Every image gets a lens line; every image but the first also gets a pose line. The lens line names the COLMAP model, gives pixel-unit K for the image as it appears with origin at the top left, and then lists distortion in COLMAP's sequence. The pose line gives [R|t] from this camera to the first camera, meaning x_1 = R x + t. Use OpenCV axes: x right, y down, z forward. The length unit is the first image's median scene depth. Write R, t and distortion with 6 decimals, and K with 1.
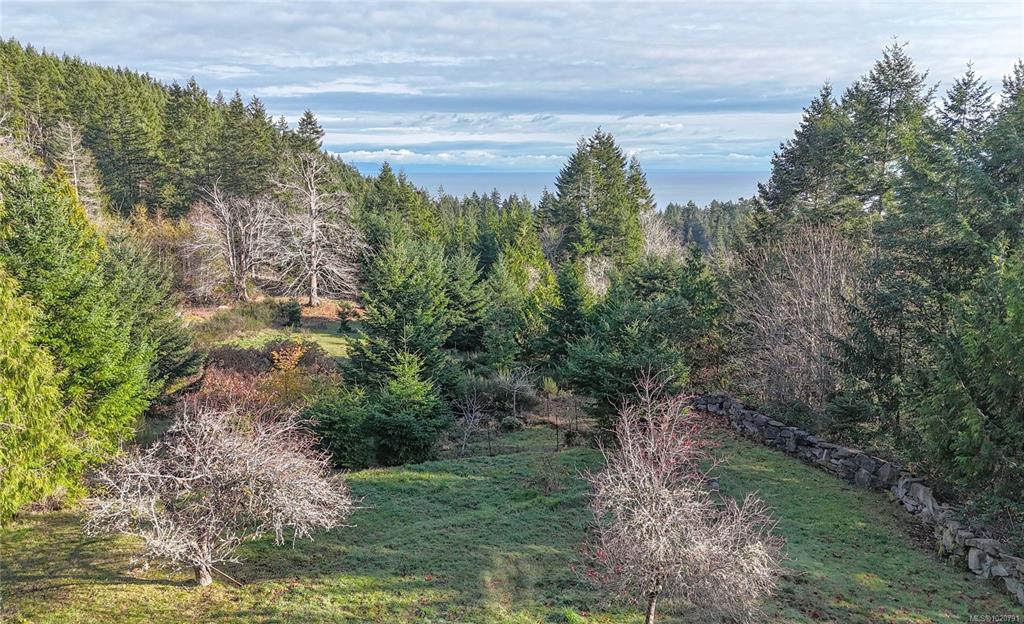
lens RADIAL K [[819.0, 0, 466.0], [0, 819.0, 310.6], [0, 0, 1]] dist [0.042285, -0.058758]
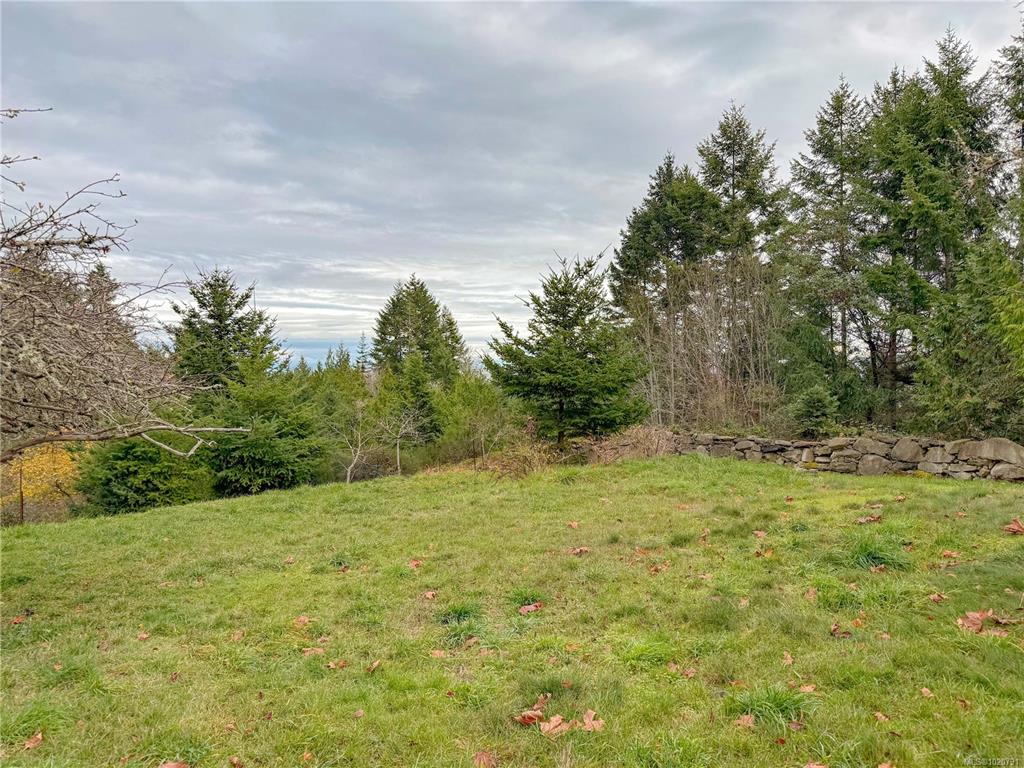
lens RADIAL K [[717.2, 0, 504.1], [0, 717.2, 383.0], [0, 0, 1]] dist [0.052014, -0.063644]
pose [[0.948559, -0.022941, 0.315767, -0.049227], [0.072598, 0.986557, -0.146407, 0.131448], [-0.308163, 0.161800, 0.937473, 0.288803]]
